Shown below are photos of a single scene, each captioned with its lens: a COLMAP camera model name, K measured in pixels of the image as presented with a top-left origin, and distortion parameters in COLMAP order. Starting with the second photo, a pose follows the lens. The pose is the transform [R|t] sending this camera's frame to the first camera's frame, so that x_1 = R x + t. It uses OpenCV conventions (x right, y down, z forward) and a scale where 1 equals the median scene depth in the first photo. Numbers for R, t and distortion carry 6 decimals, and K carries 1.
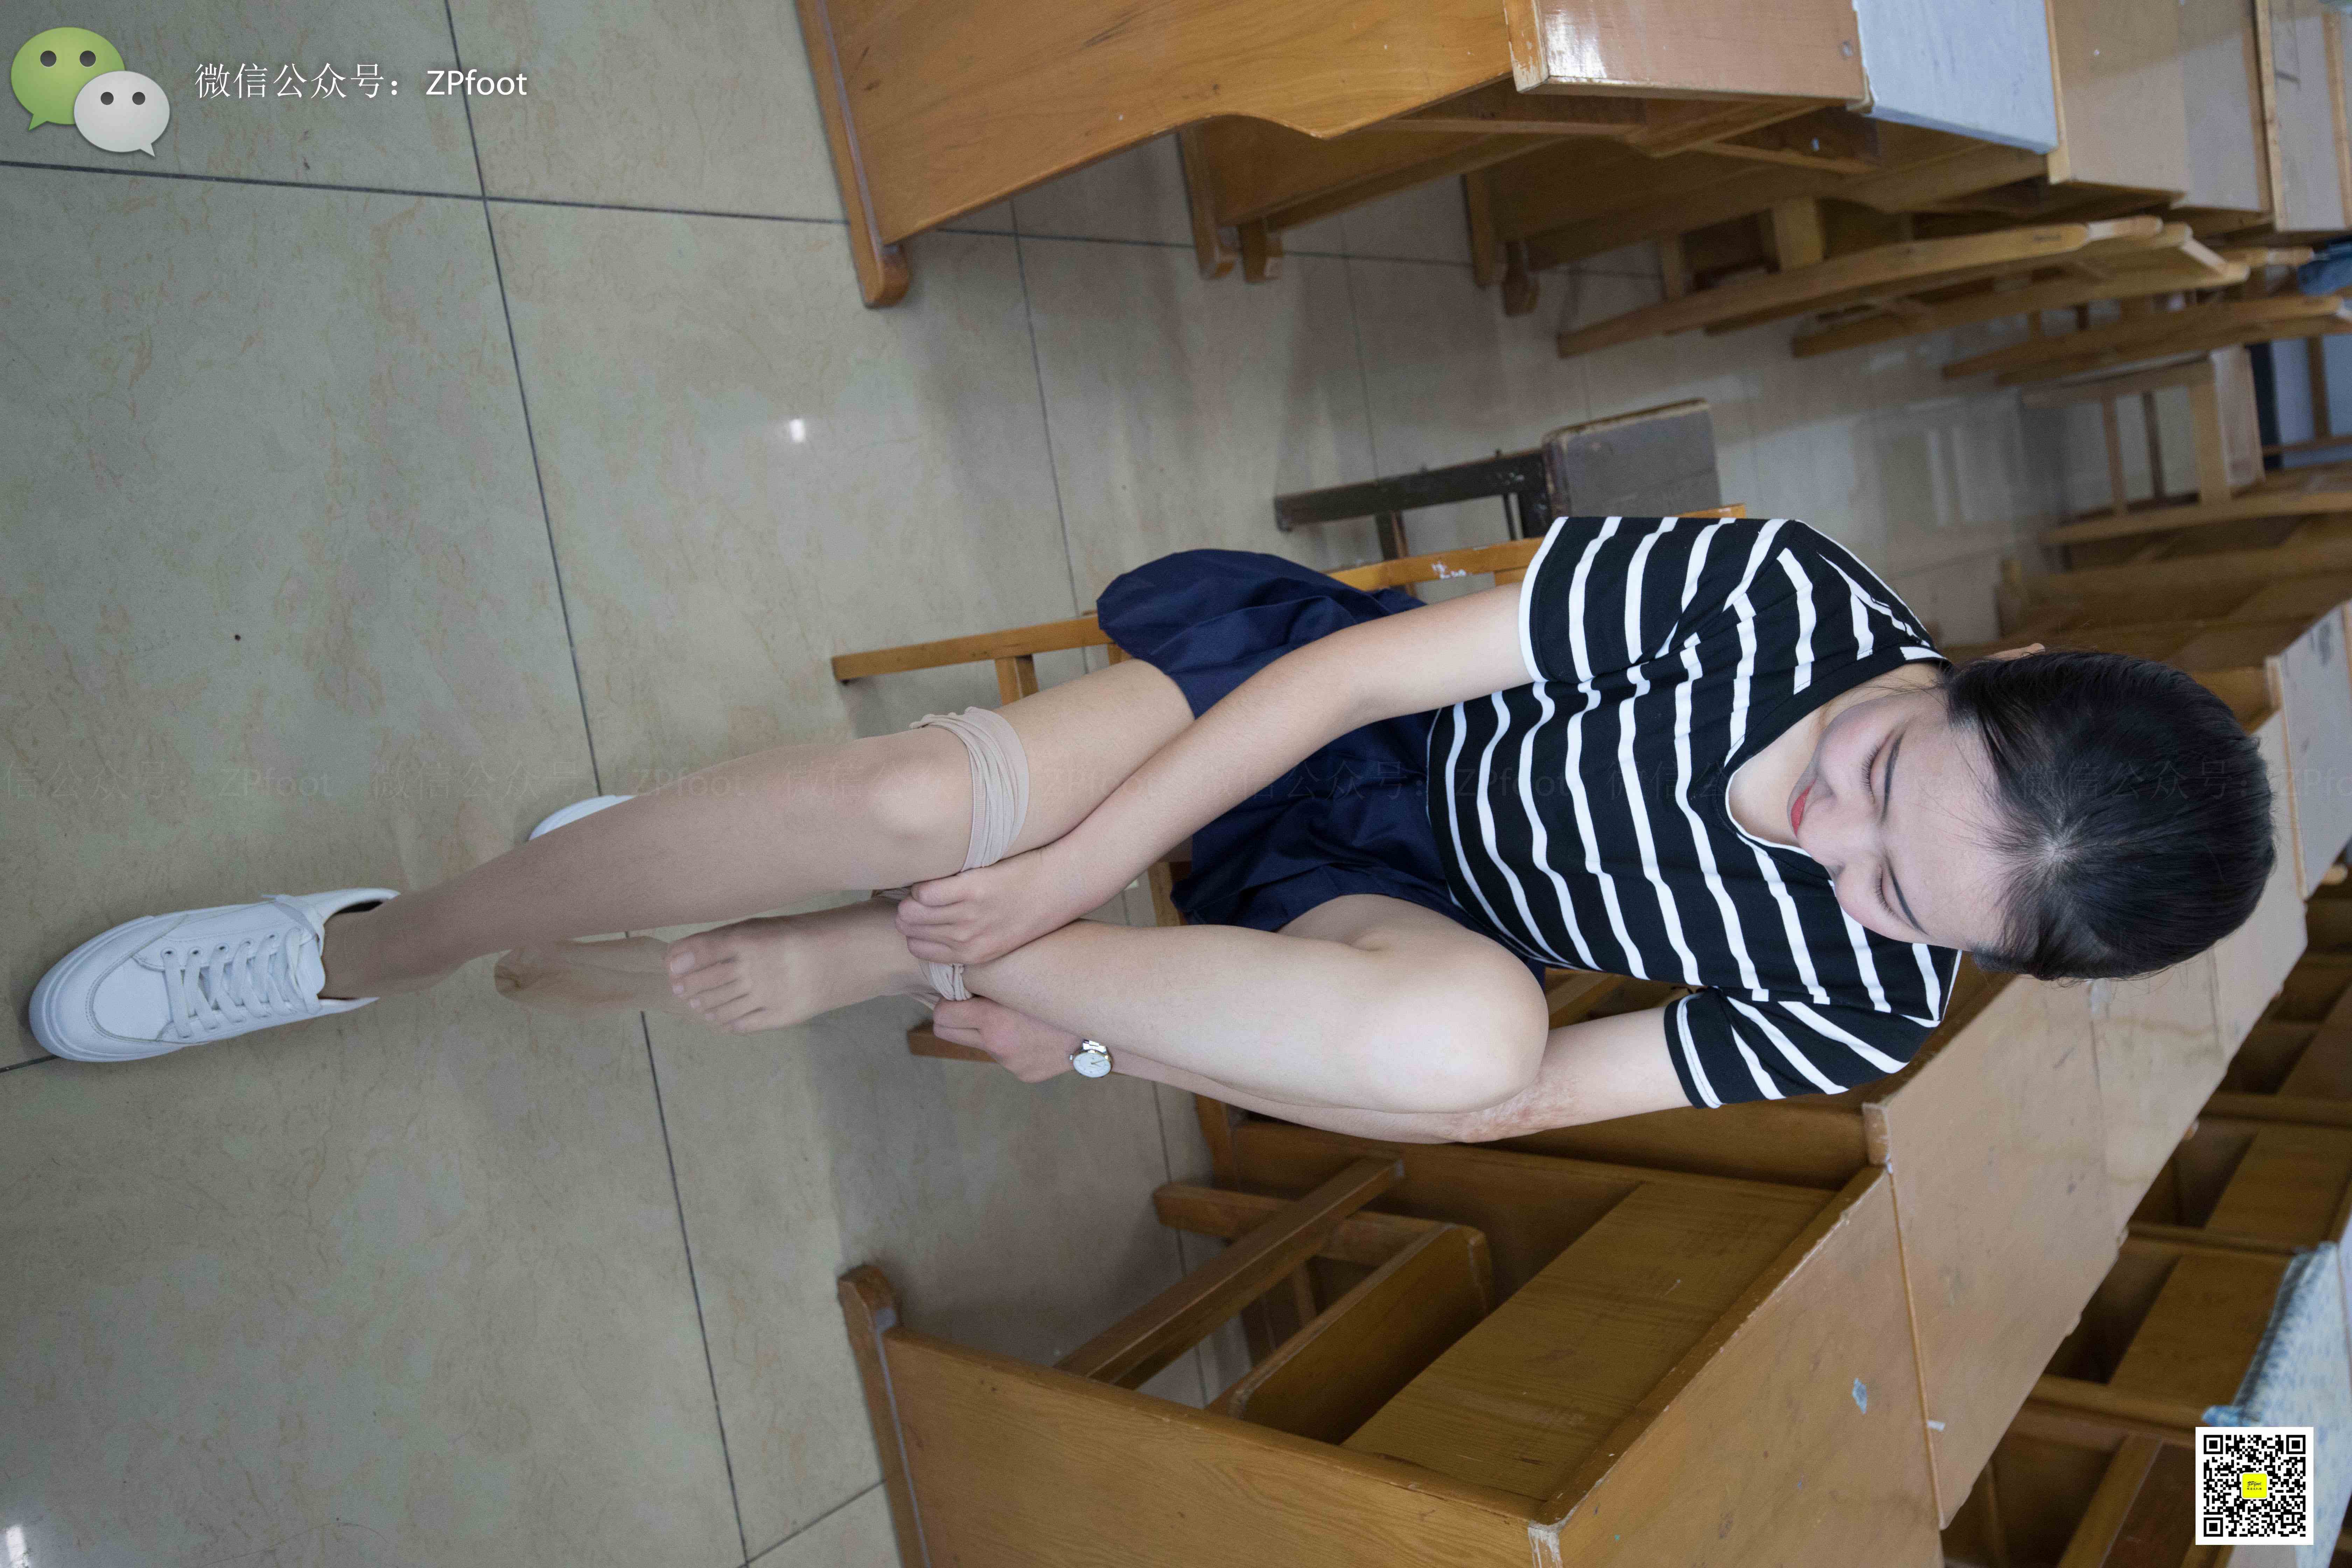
lens RADIAL K [[1743.7, 0, 1174.5], [0, 1743.7, 787.4], [0, 0, 1]] dist [0.007695, -0.000735]
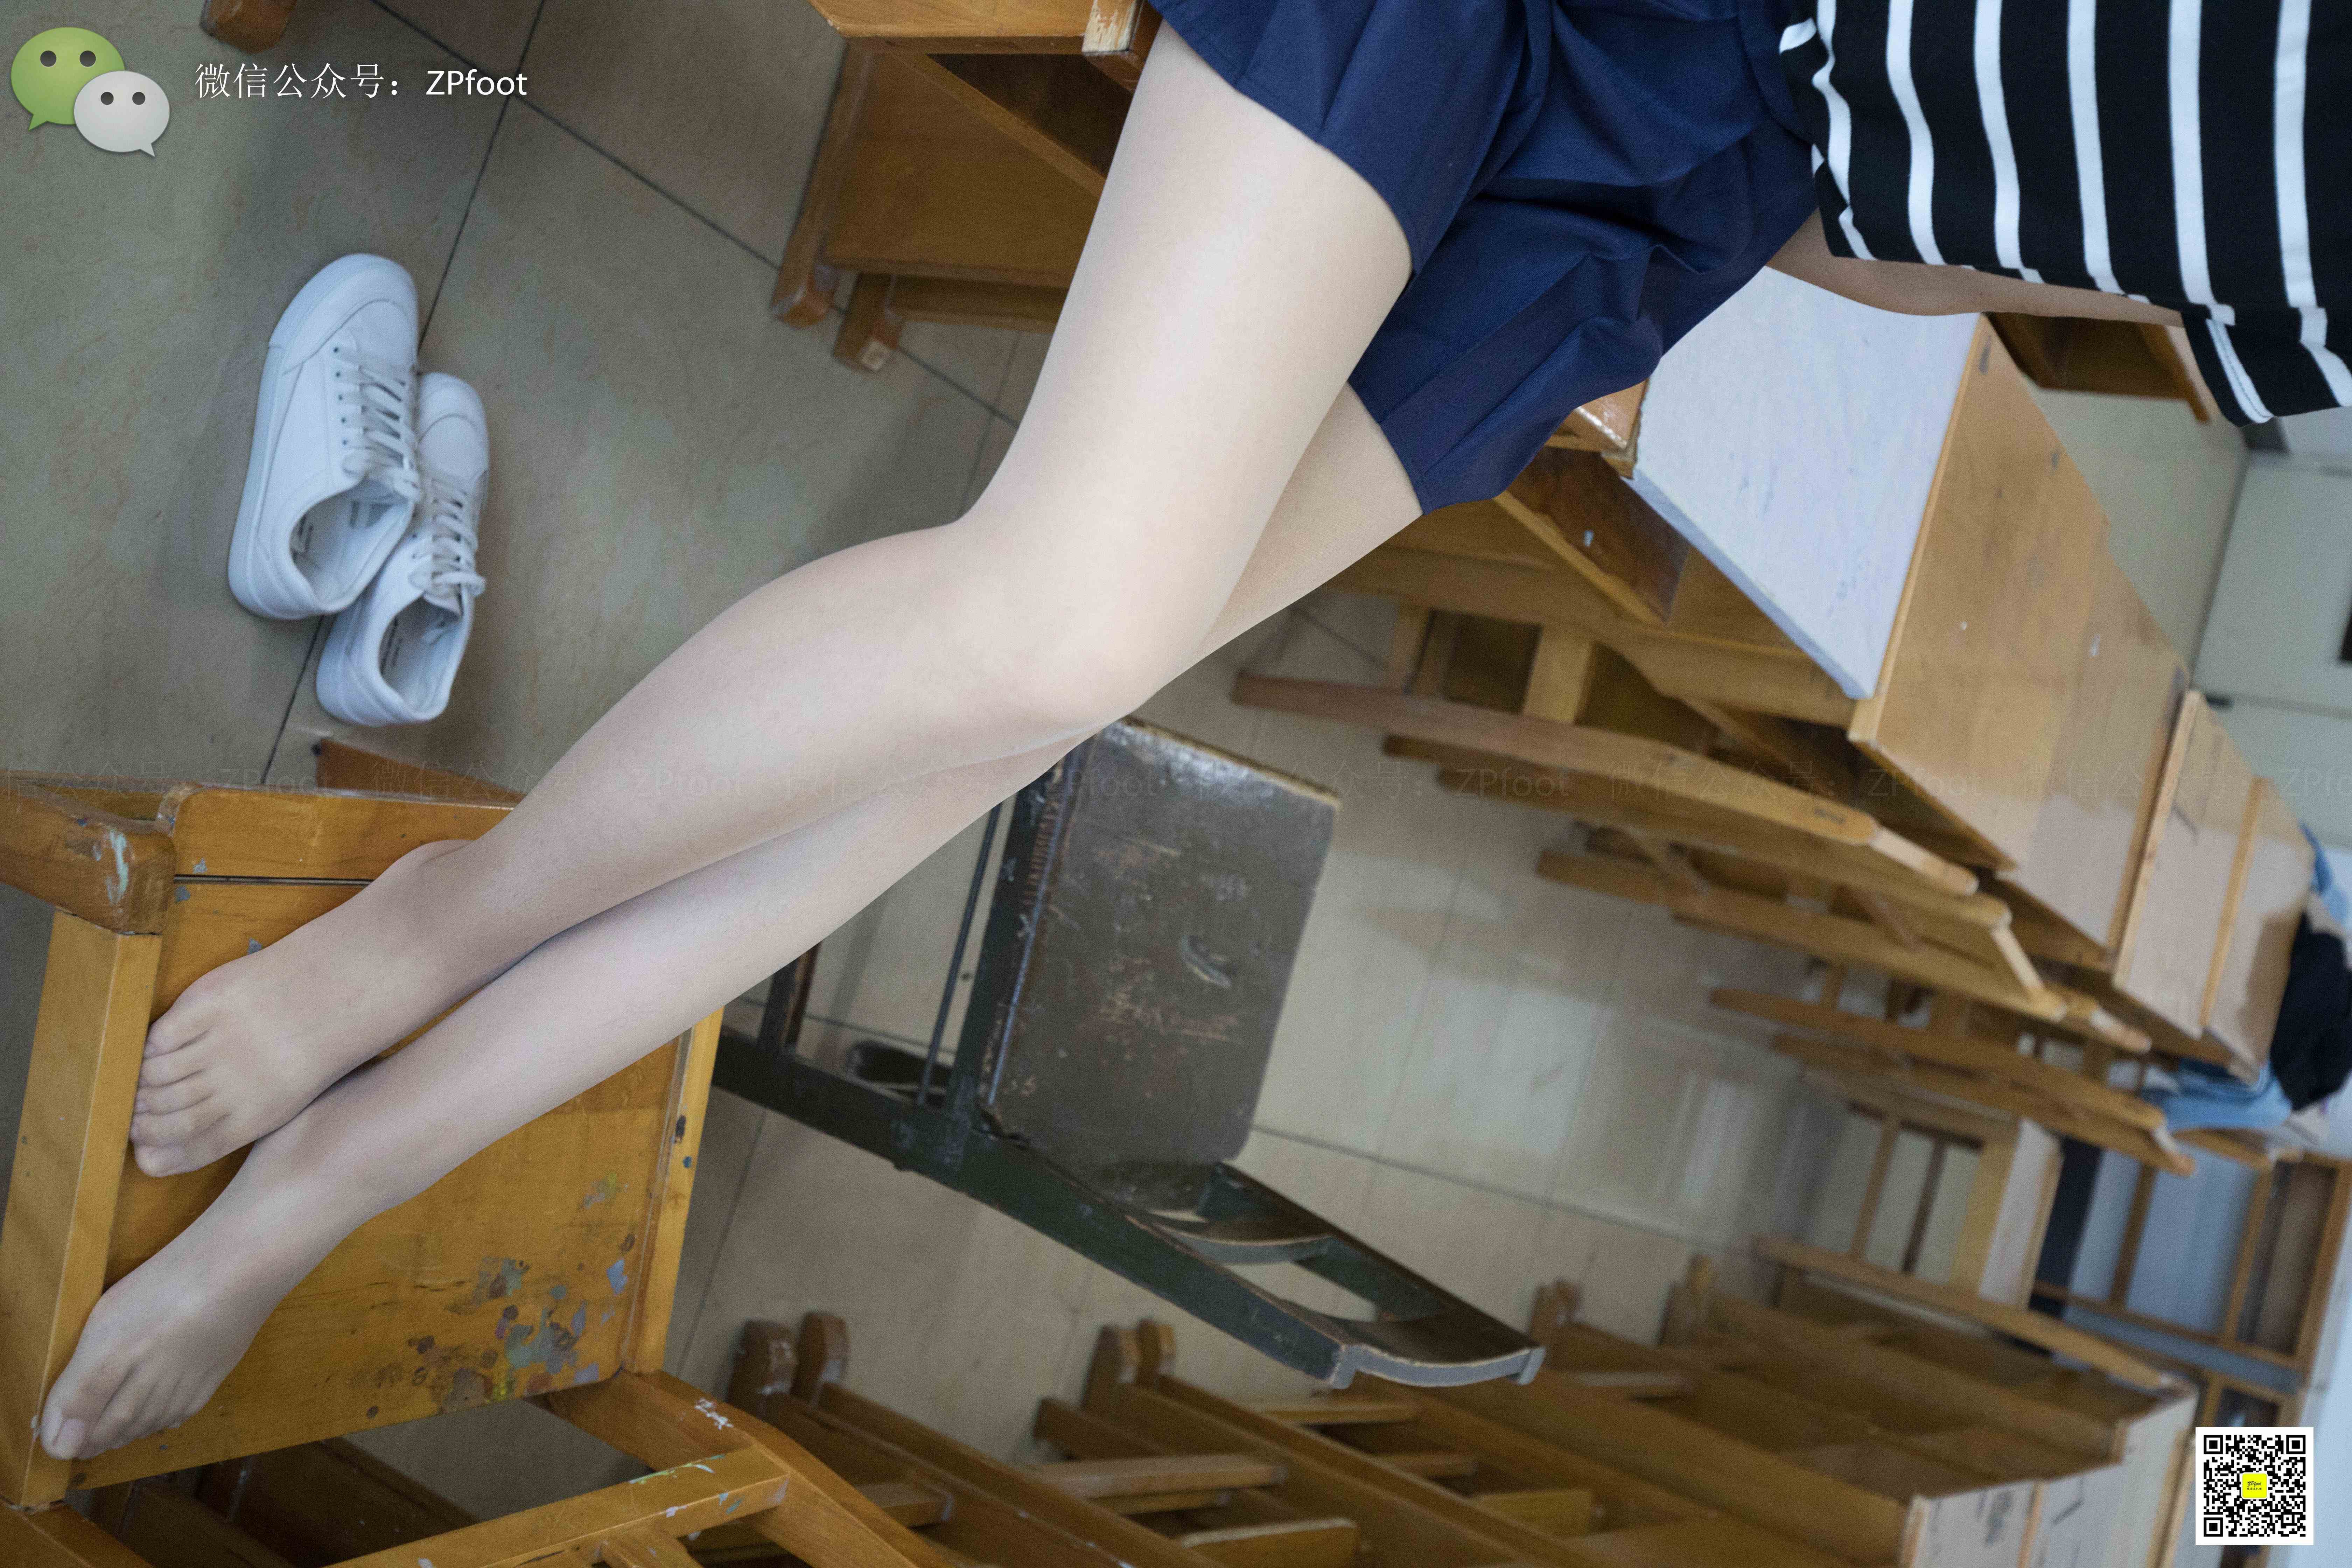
lens RADIAL K [[2193.4, 0, 1178.2], [0, 2193.4, 779.0], [0, 0, 1]] dist [0.006879, 0.000000]
pose [[0.887447, 0.450725, 0.096363, 0.136153], [-0.420779, 0.877597, -0.229713, 0.005452], [-0.188105, 0.163311, 0.968476, 0.121977]]
